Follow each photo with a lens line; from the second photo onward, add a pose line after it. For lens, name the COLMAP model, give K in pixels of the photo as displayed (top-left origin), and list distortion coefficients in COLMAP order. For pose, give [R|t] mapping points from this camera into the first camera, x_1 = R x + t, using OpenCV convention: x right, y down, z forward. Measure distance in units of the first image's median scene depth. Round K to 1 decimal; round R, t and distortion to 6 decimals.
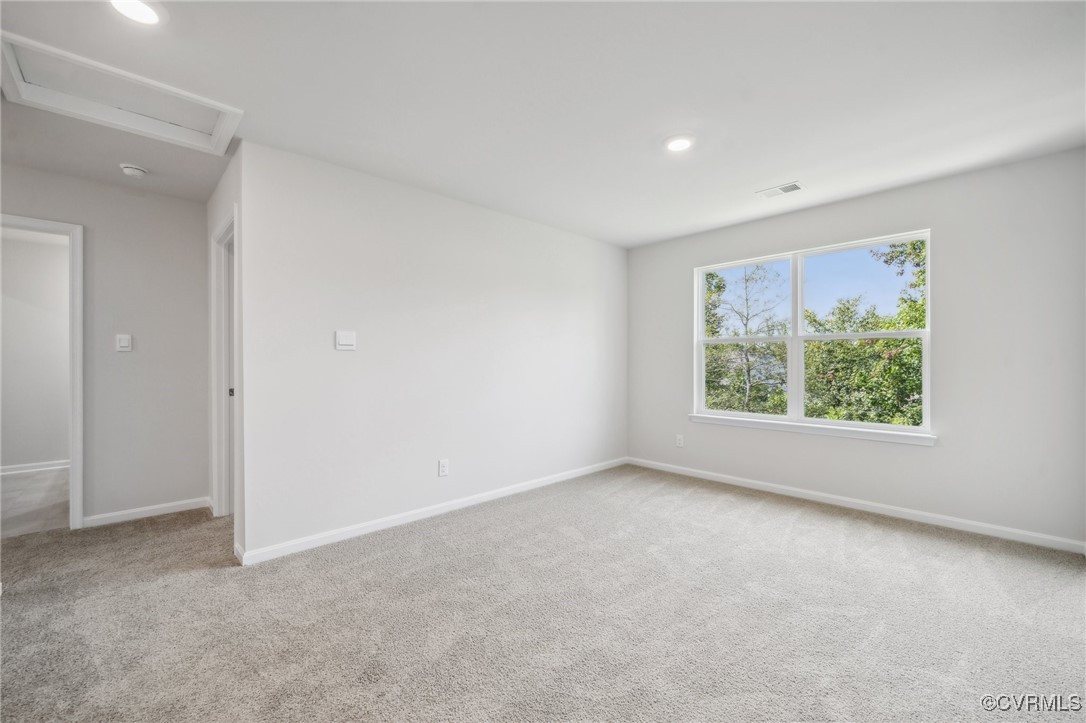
lens RADIAL K [[451.4, 0, 548.3], [0, 451.4, 363.7], [0, 0, 1]] dist [-0.001336, 0.000557]
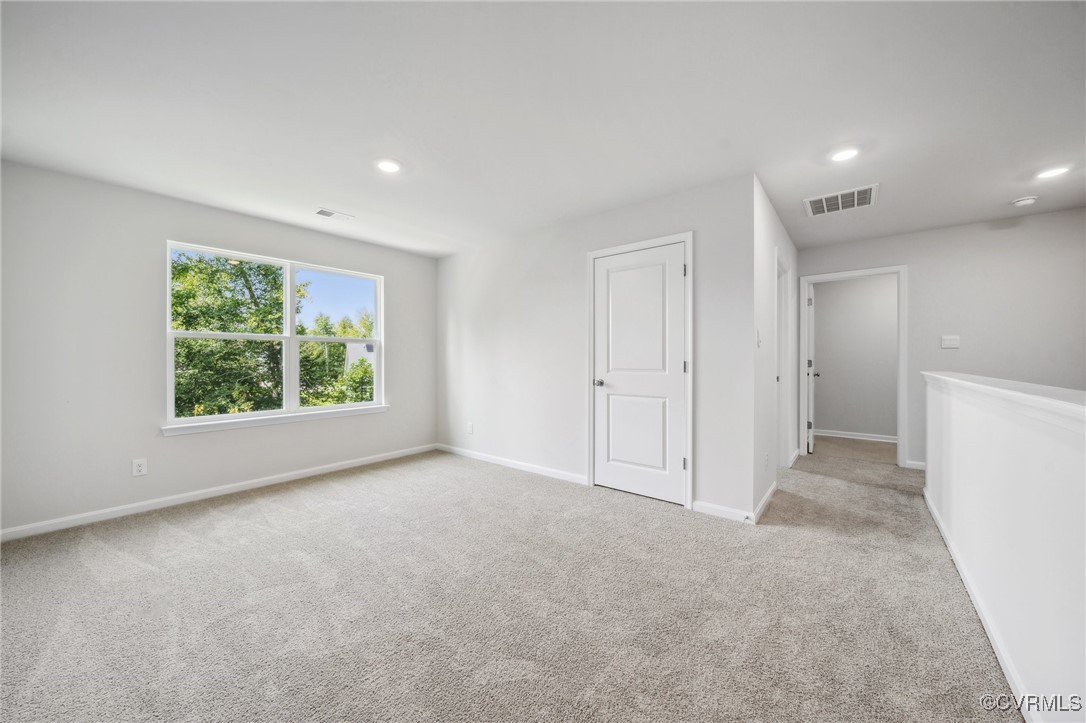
lens RADIAL K [[382.3, 0, 548.9], [0, 382.3, 360.8], [0, 0, 1]] dist [-0.004004, -0.000296]
pose [[-0.137889, -0.000521, 0.990448, -0.503735], [0.005106, 0.999986, 0.001237, 0.000952], [-0.990435, 0.005228, -0.137884, 0.521532]]
